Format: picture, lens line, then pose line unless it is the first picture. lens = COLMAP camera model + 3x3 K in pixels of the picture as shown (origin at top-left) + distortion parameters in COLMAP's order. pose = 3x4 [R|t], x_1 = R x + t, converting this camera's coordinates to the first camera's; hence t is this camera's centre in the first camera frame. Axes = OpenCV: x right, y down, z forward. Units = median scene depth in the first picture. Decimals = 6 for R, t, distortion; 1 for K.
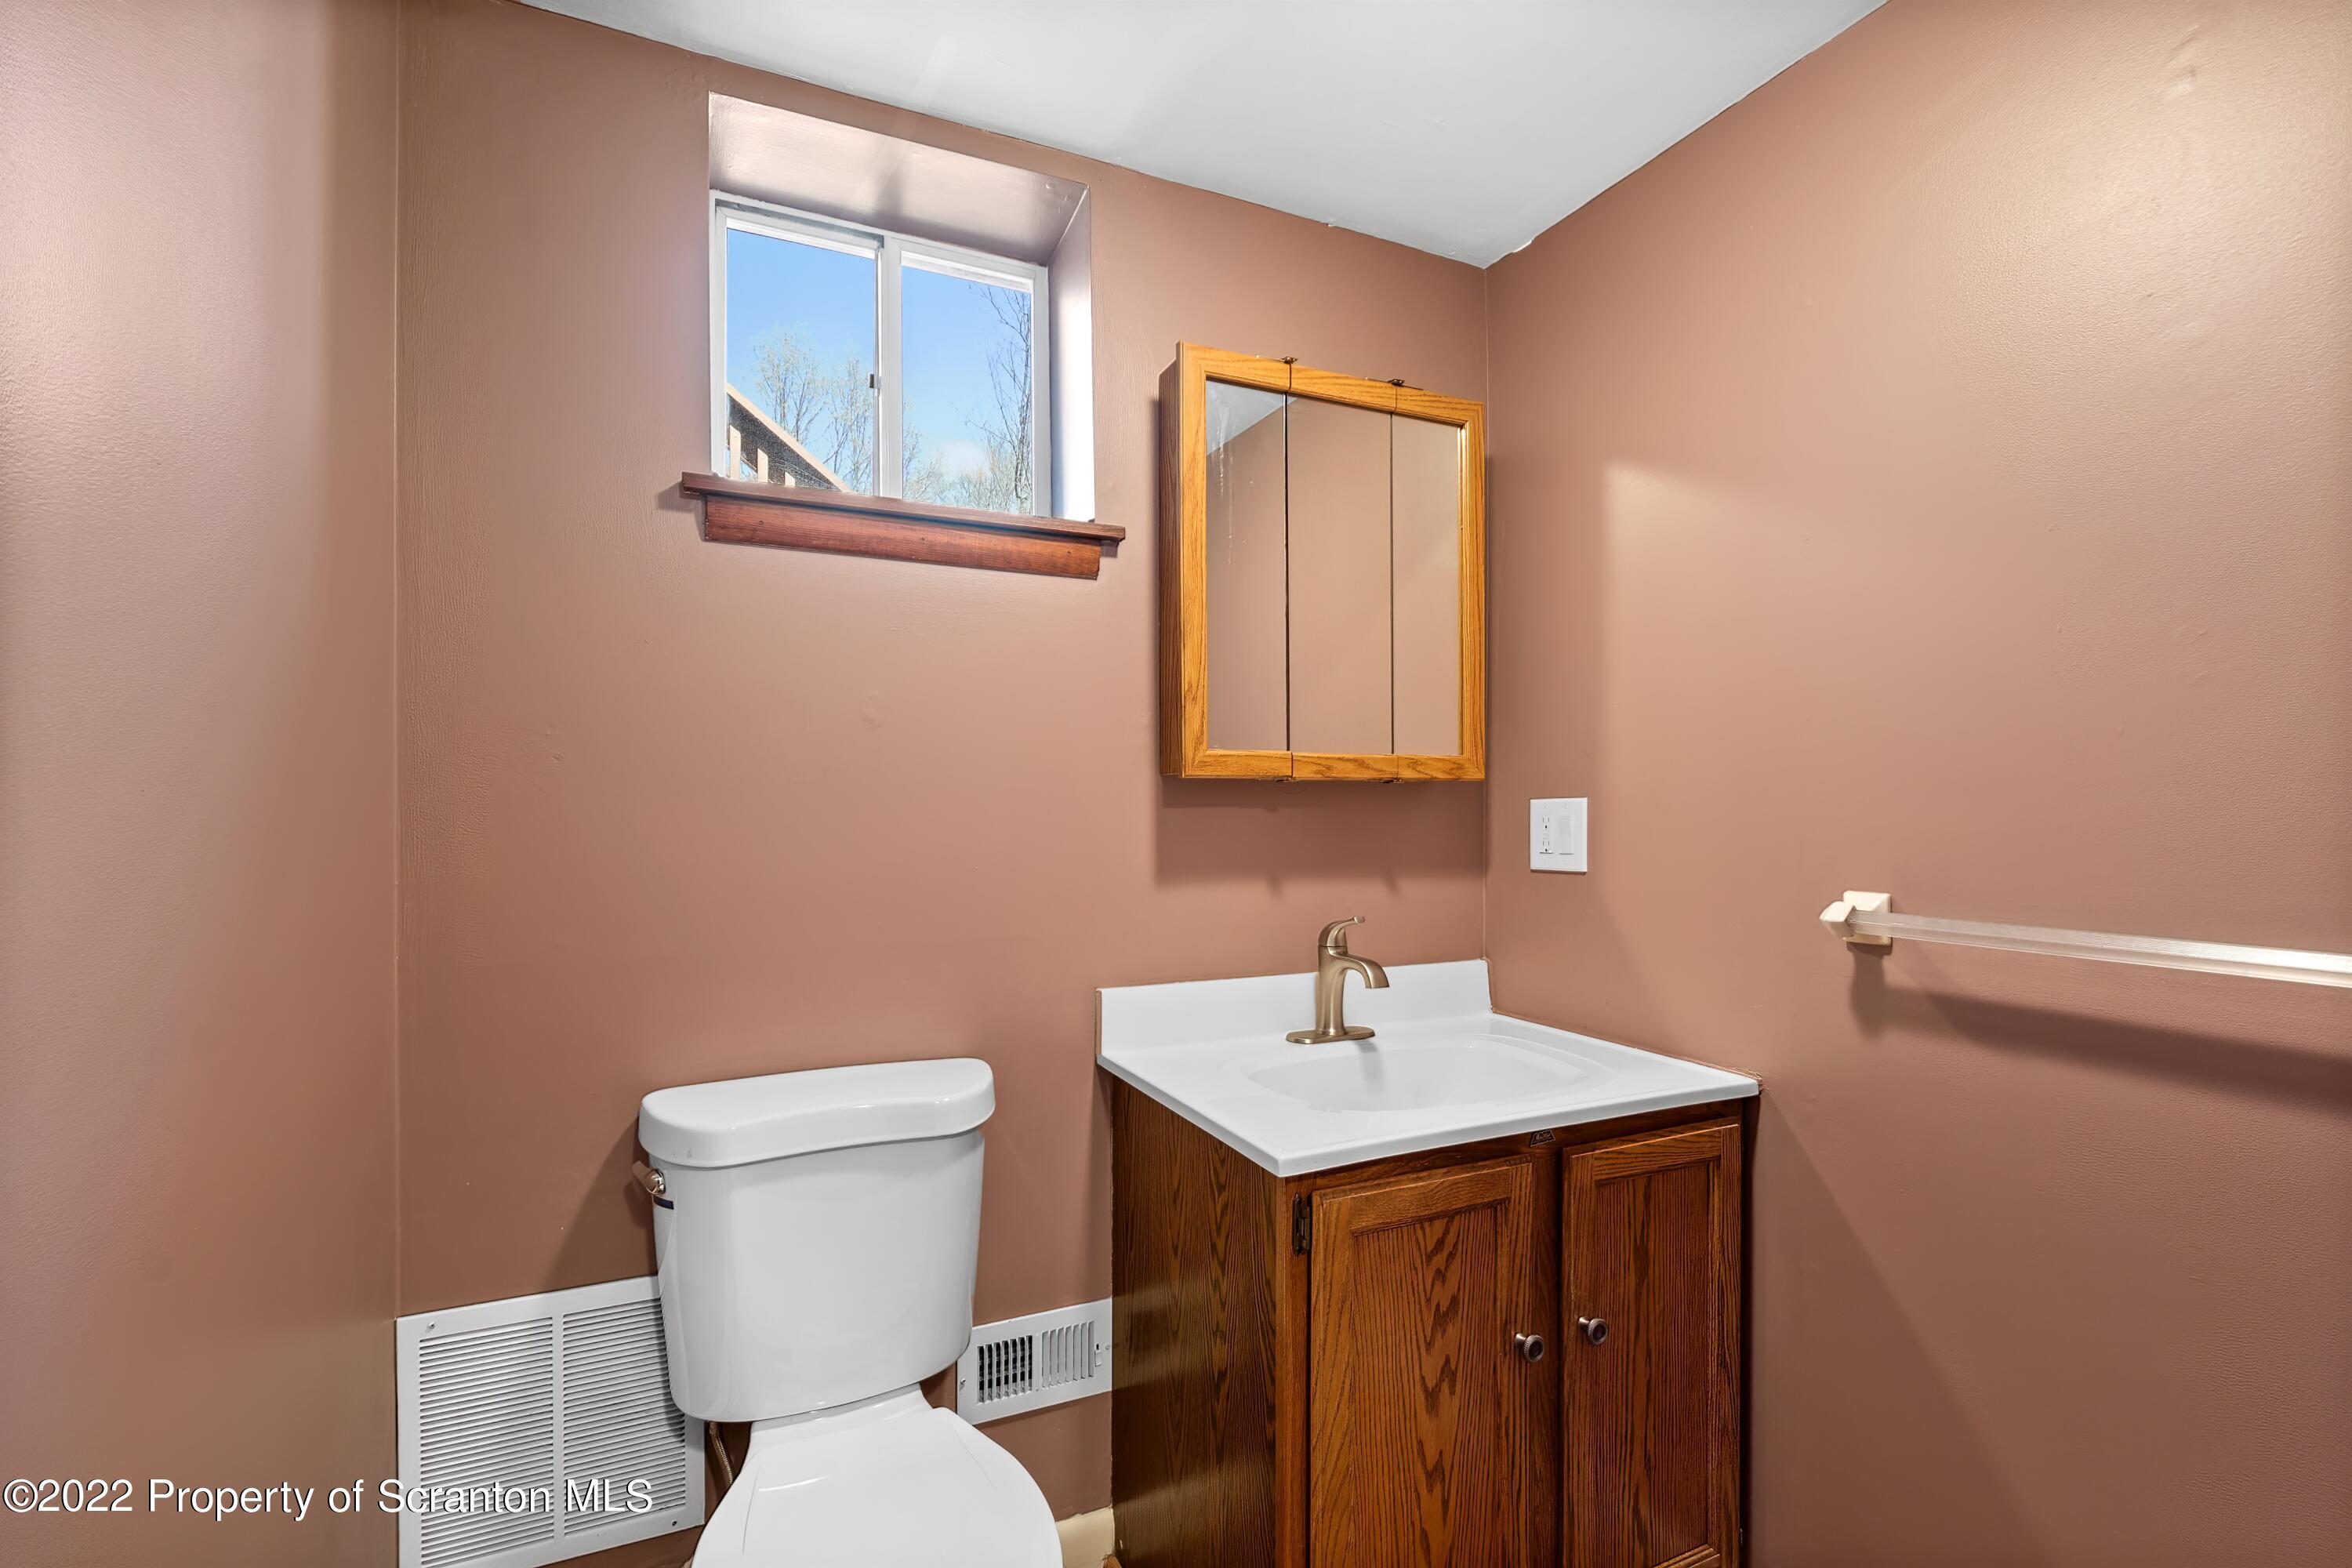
lens RADIAL K [[1048.3, 0, 1172.5], [0, 1048.3, 786.9], [0, 0, 1]] dist [-0.002376, -0.004350]
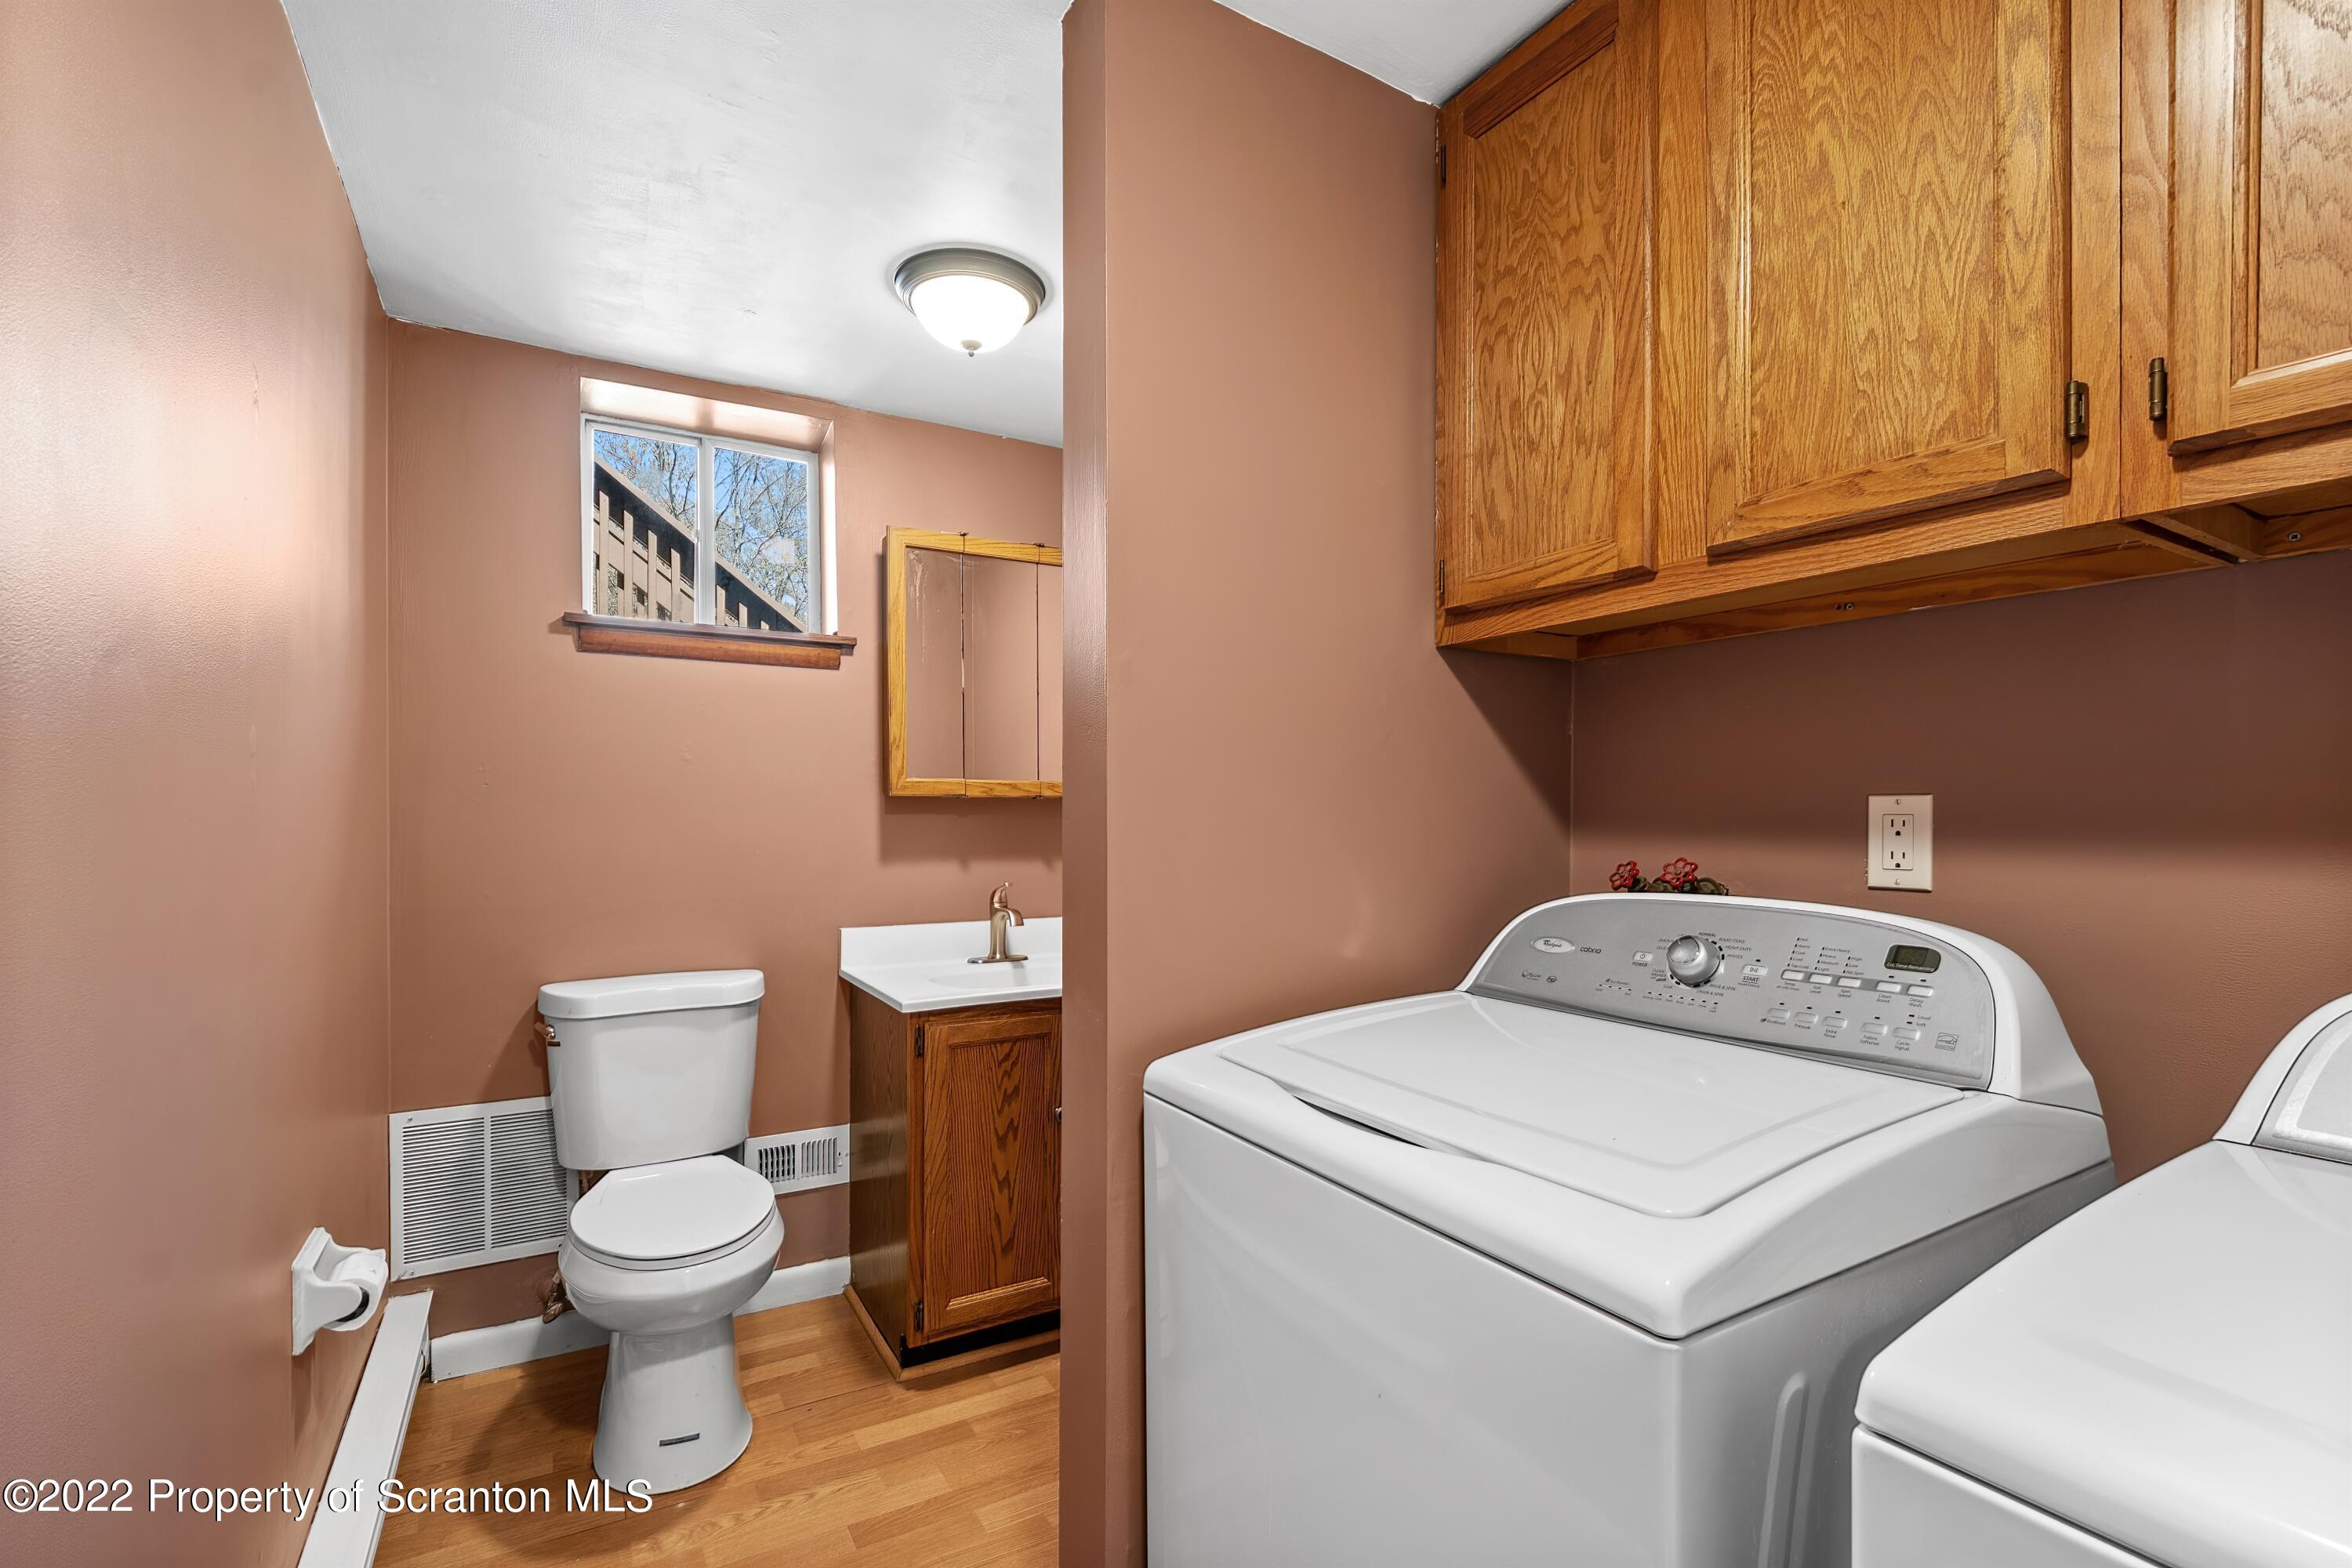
lens RADIAL K [[1048.3, 0, 1179.5], [0, 1048.3, 799.5], [0, 0, 1]] dist [-0.002376, -0.004350]
pose [[0.994564, 0.002390, 0.104101, 0.301345], [-0.003371, 0.999952, 0.009252, -0.020952], [-0.104074, -0.009552, 0.994524, -0.688743]]
